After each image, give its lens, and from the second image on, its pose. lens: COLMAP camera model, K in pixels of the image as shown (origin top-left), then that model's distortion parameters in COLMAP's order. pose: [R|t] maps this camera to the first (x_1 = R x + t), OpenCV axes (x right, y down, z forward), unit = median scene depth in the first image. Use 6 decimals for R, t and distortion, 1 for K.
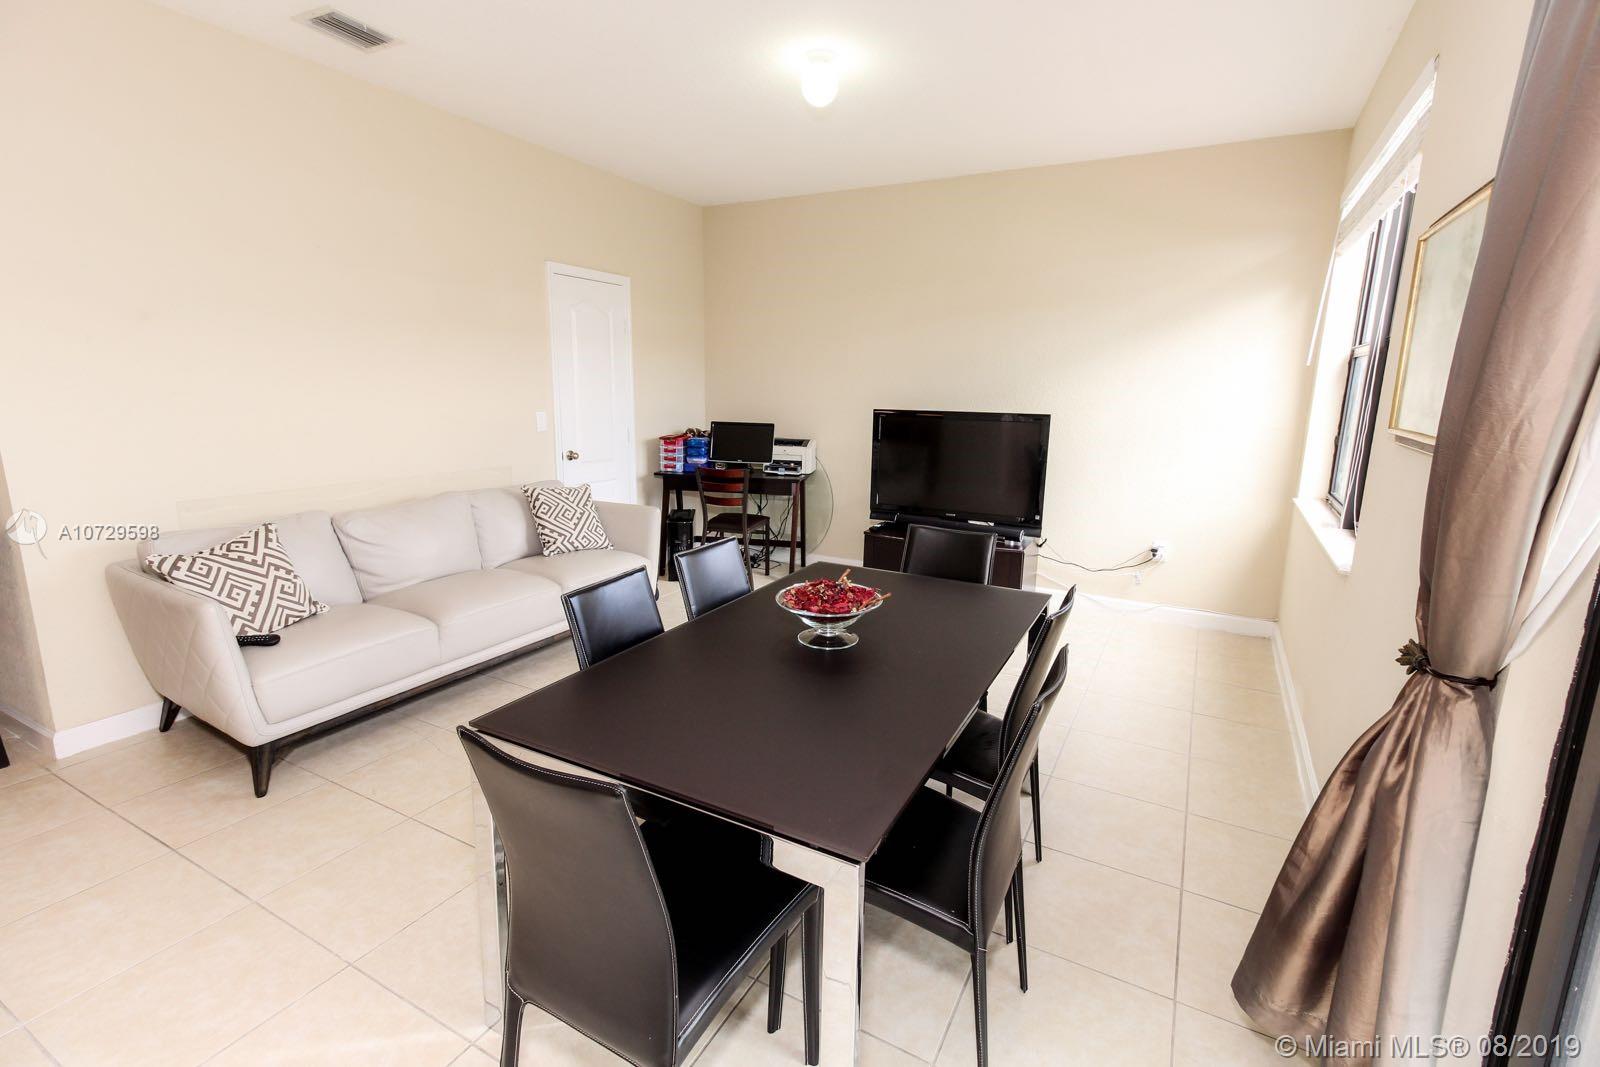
lens RADIAL K [[728.7, 0, 806.3], [0, 728.7, 525.3], [0, 0, 1]] dist [0.016055, -0.011660]
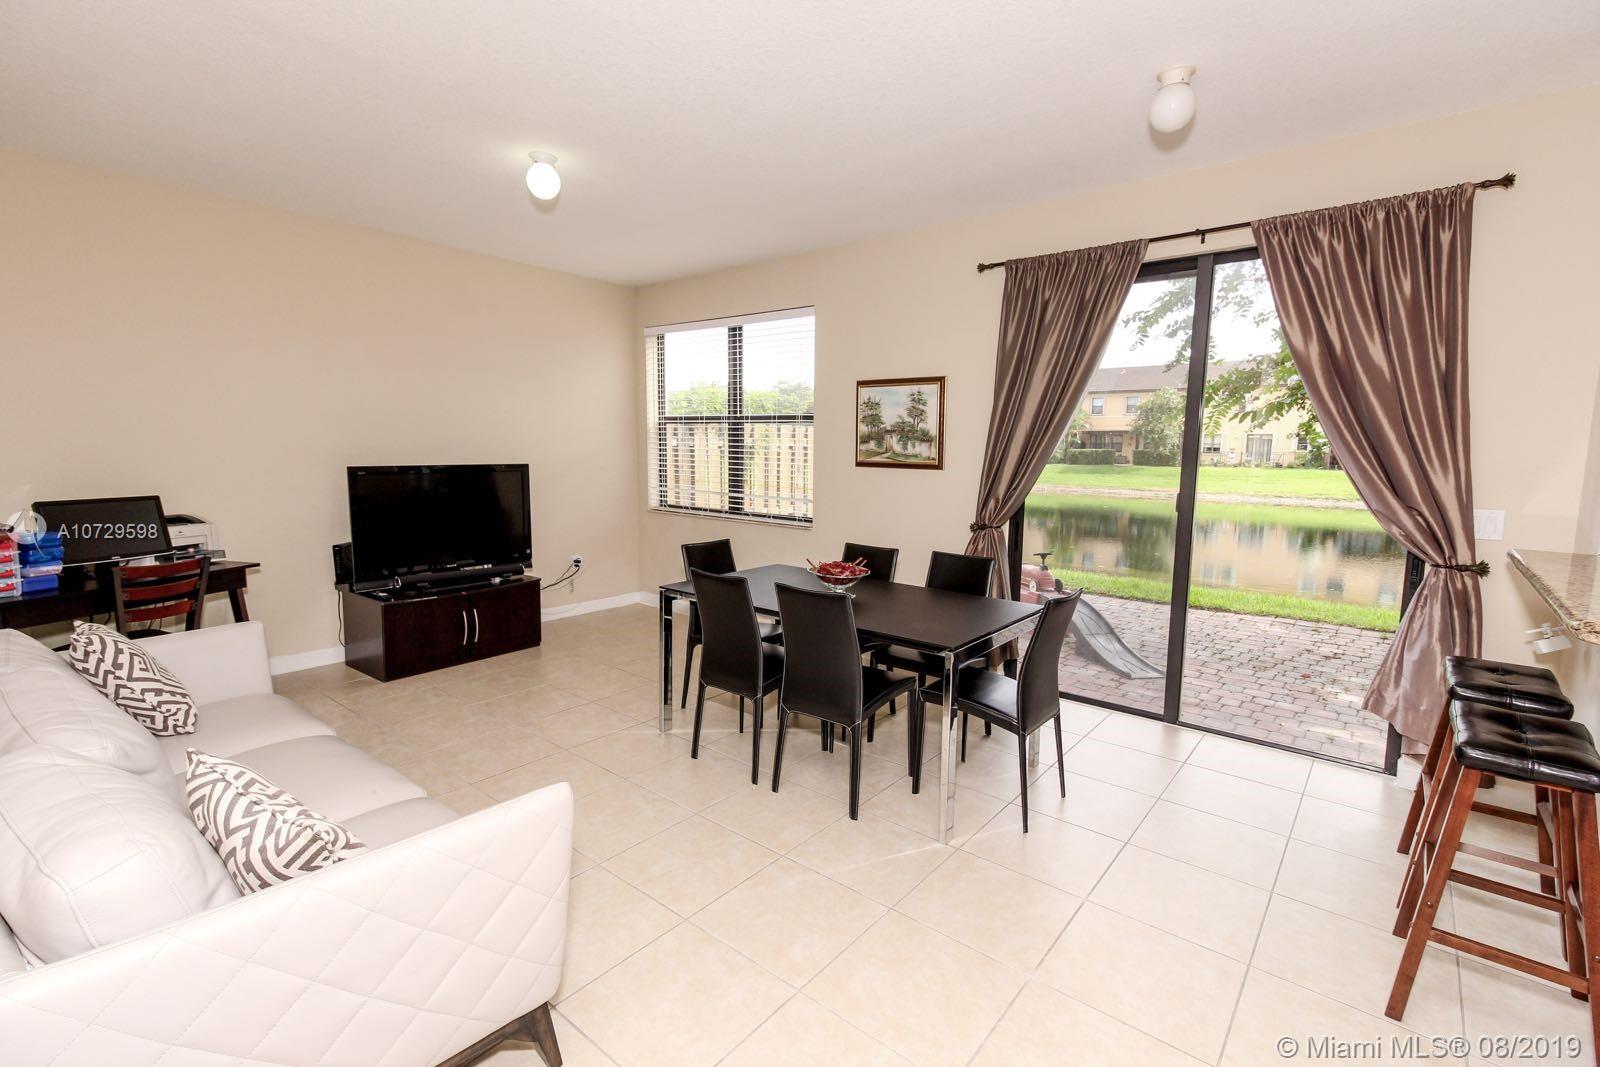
lens RADIAL K [[728.7, 0, 806.3], [0, 728.7, 525.3], [0, 0, 1]] dist [0.016055, -0.011660]
pose [[0.150827, -0.123356, 0.980834, -0.752609], [0.179795, 0.979059, 0.095485, -0.082320], [-0.972072, 0.161947, 0.169848, 0.360215]]
